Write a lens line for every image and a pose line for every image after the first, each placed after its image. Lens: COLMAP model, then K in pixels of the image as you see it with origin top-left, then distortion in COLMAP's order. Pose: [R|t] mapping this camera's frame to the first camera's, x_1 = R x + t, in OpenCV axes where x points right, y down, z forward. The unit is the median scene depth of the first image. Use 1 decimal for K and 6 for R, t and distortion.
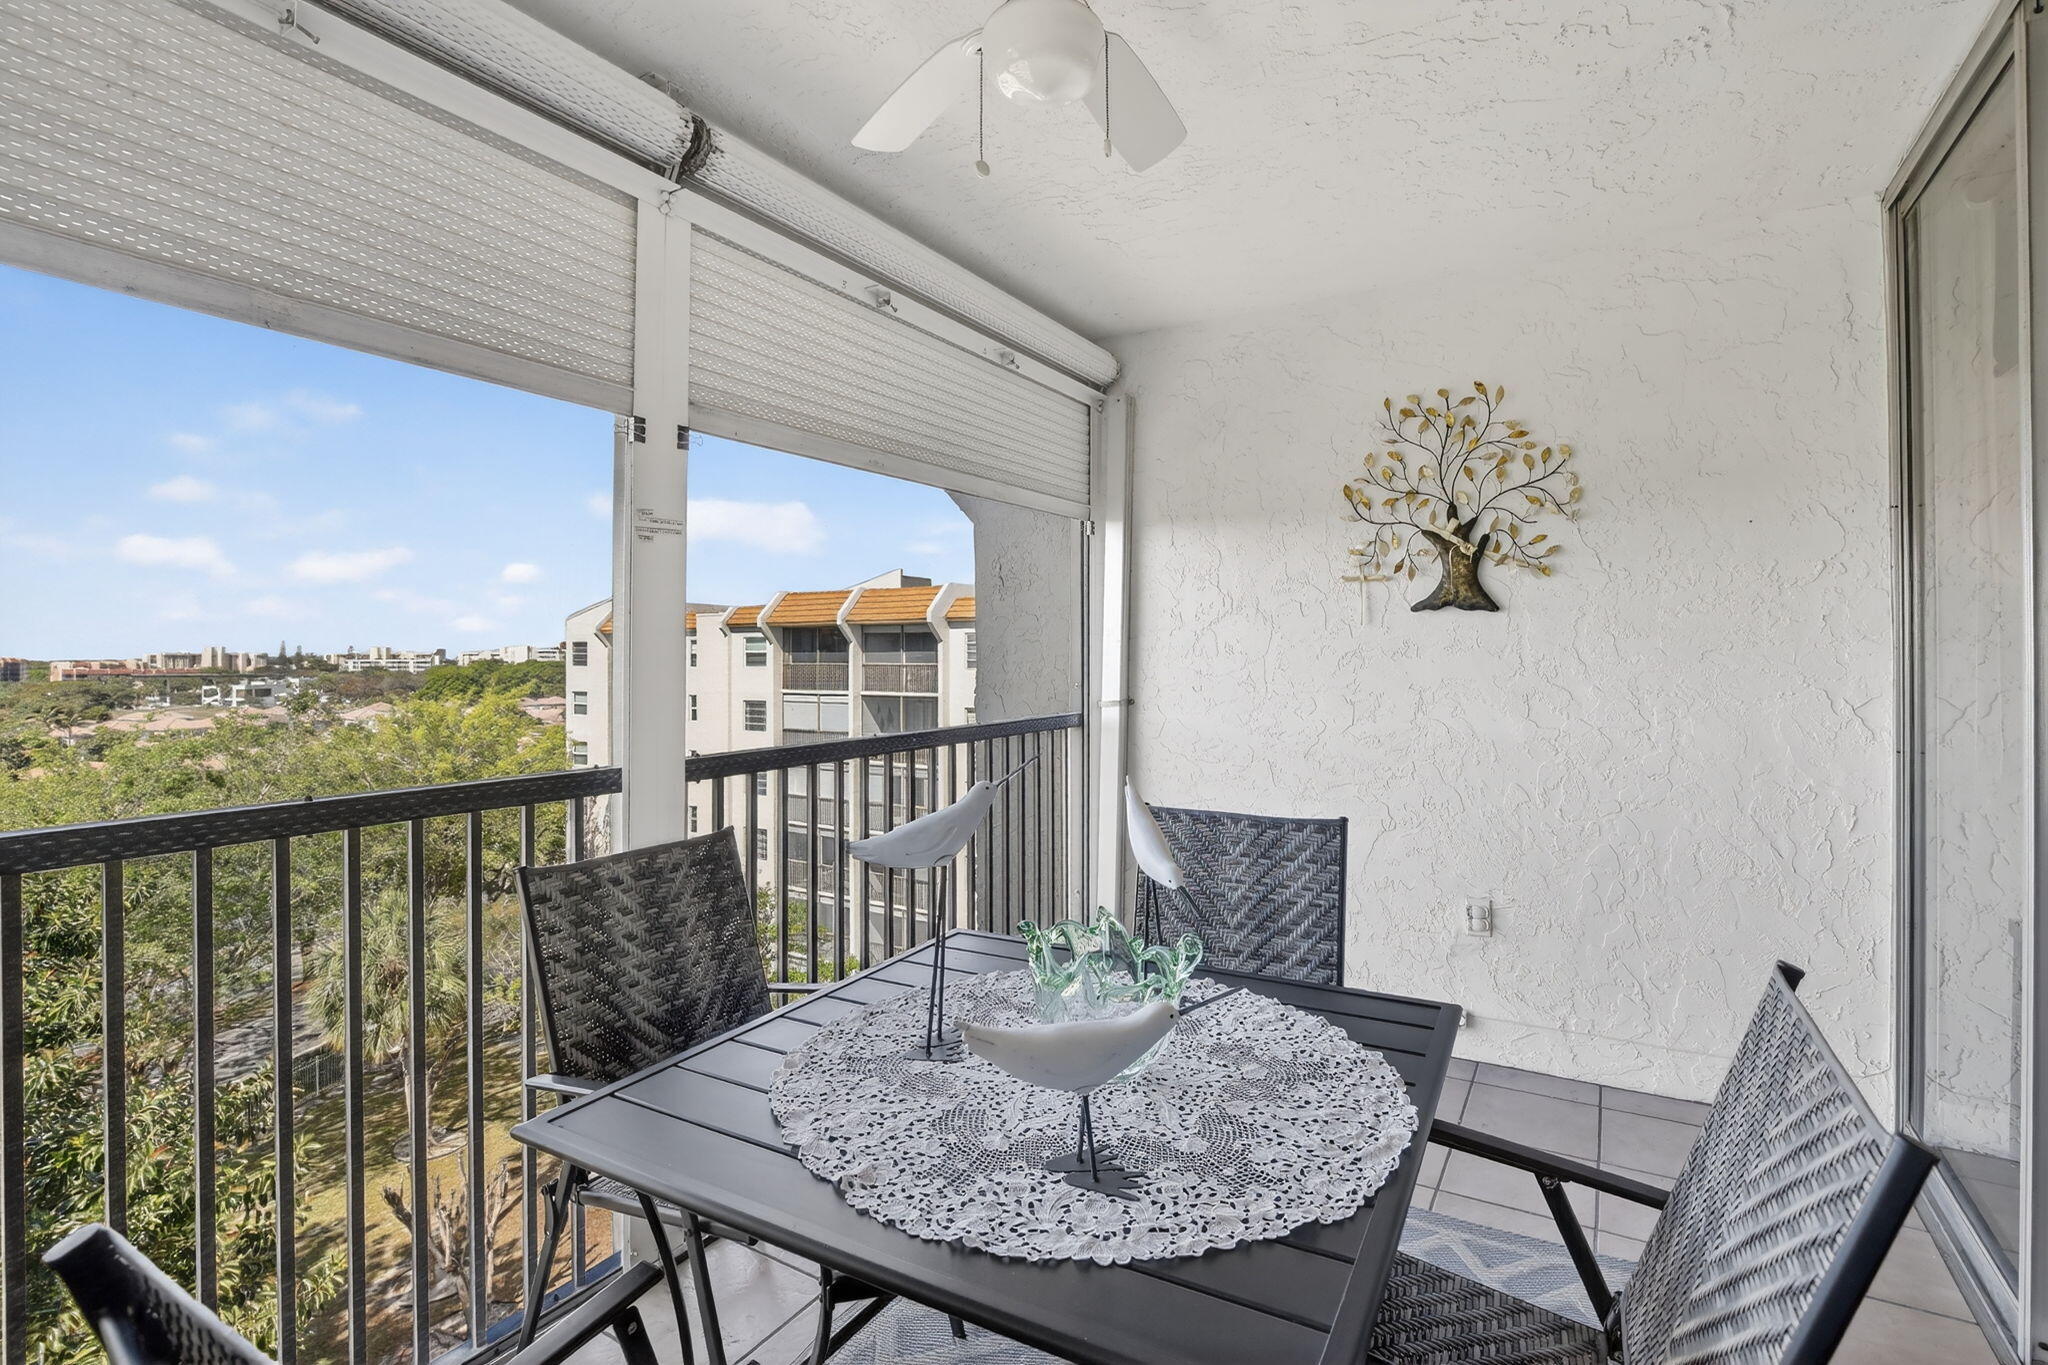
lens RADIAL K [[951.0, 0, 1023.4], [0, 951.0, 658.5], [0, 0, 1]] dist [-0.032857, 0.000660]
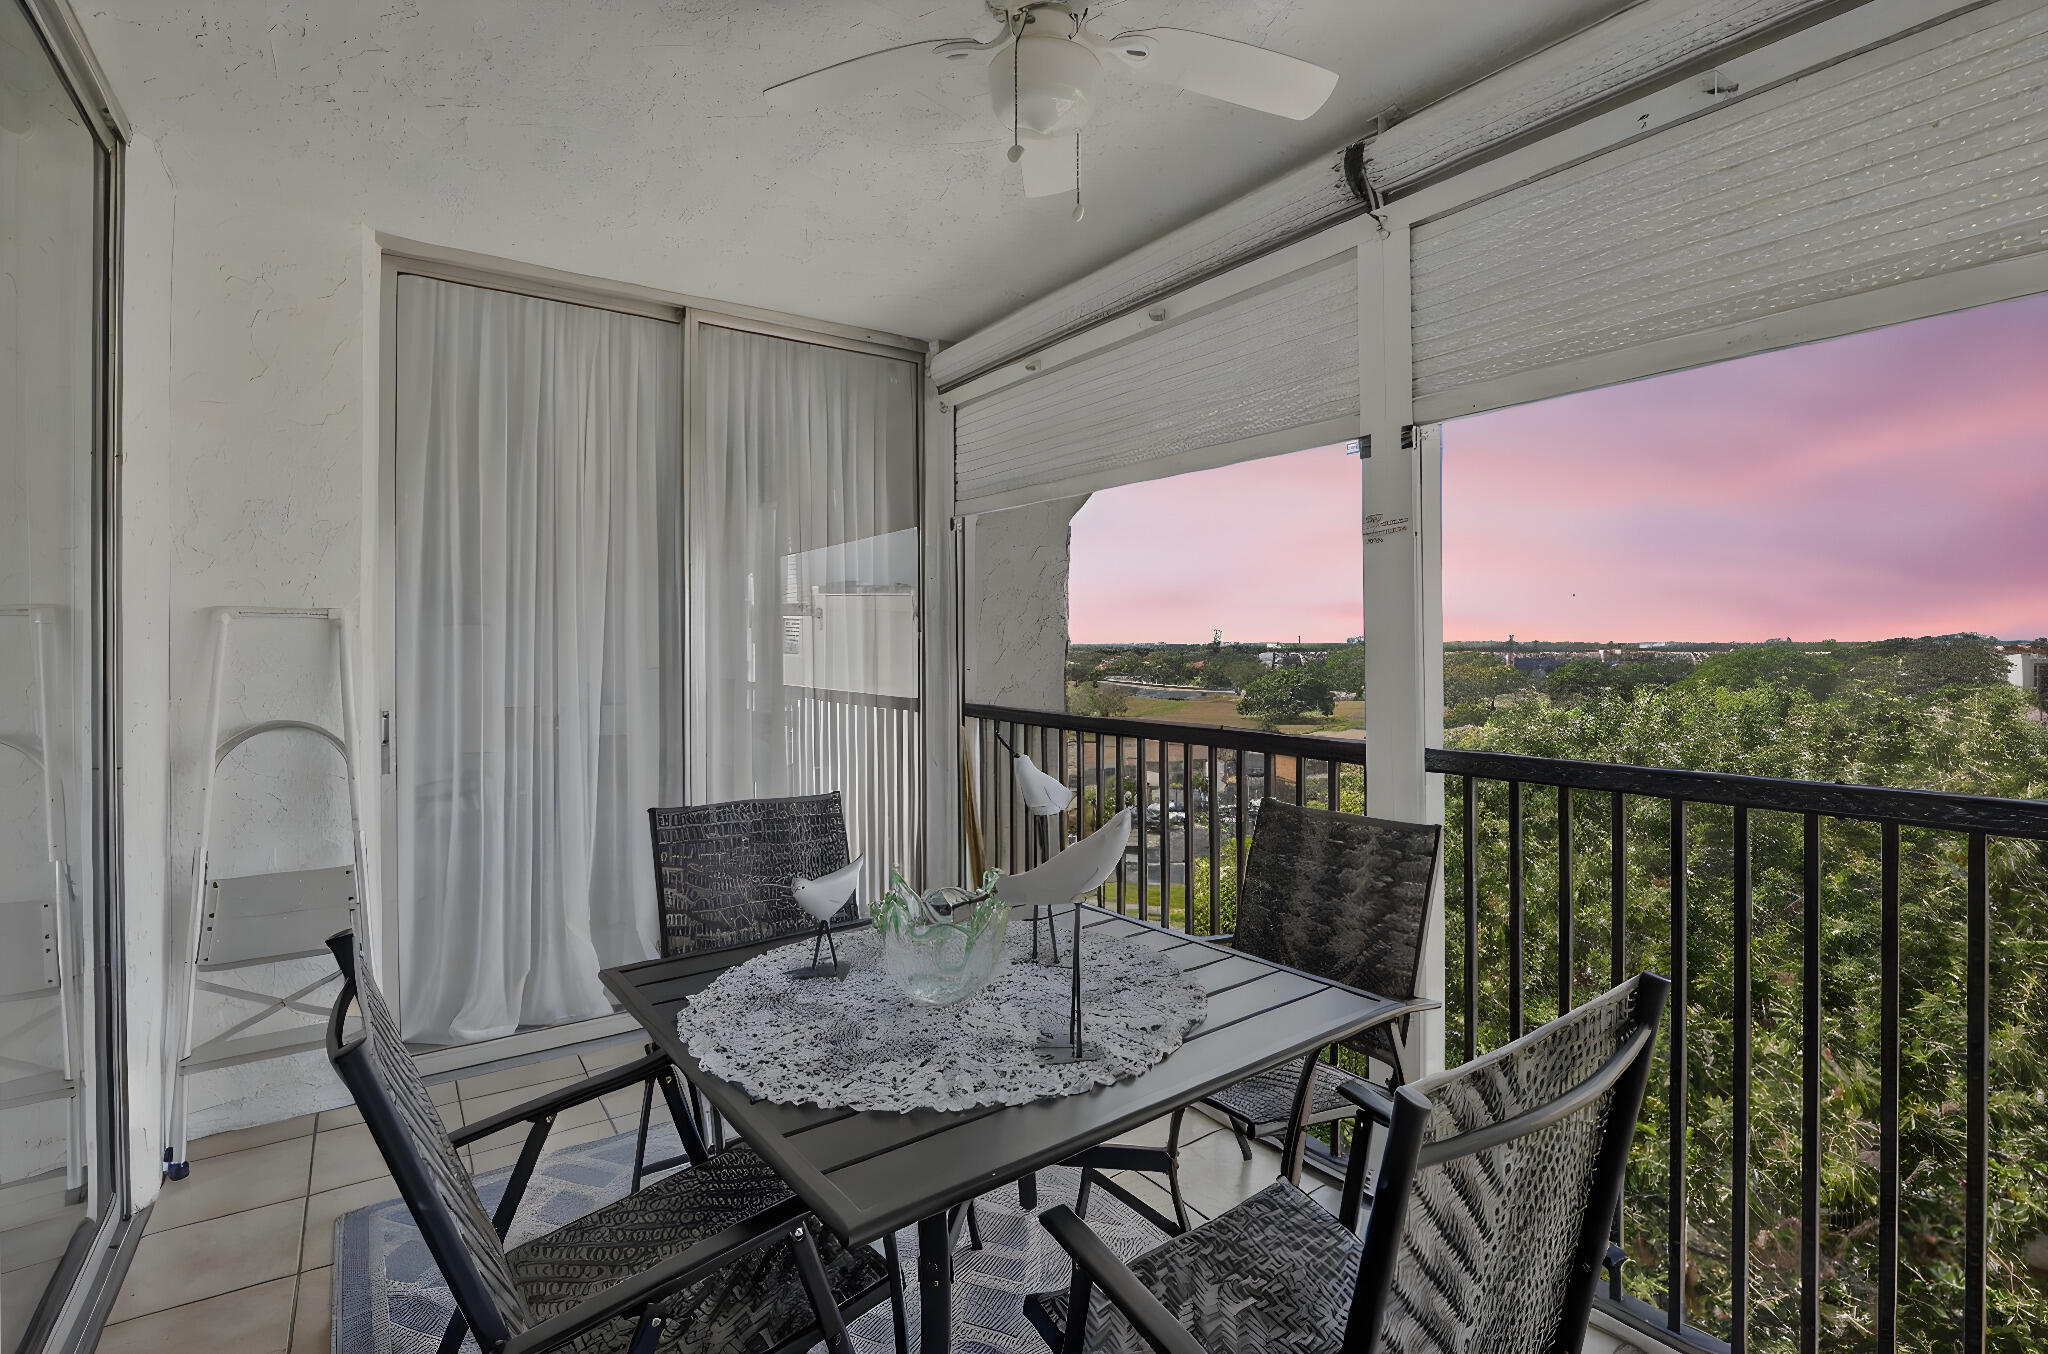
lens RADIAL K [[846.5, 0, 1023.7], [0, 846.5, 633.4], [0, 0, 1]] dist [-0.000490, -0.000024]
pose [[-0.386451, 0.004605, -0.922299, 0.688678], [0.008092, 0.999966, 0.001602, -0.024342], [0.922275, -0.006844, -0.386475, 1.013652]]
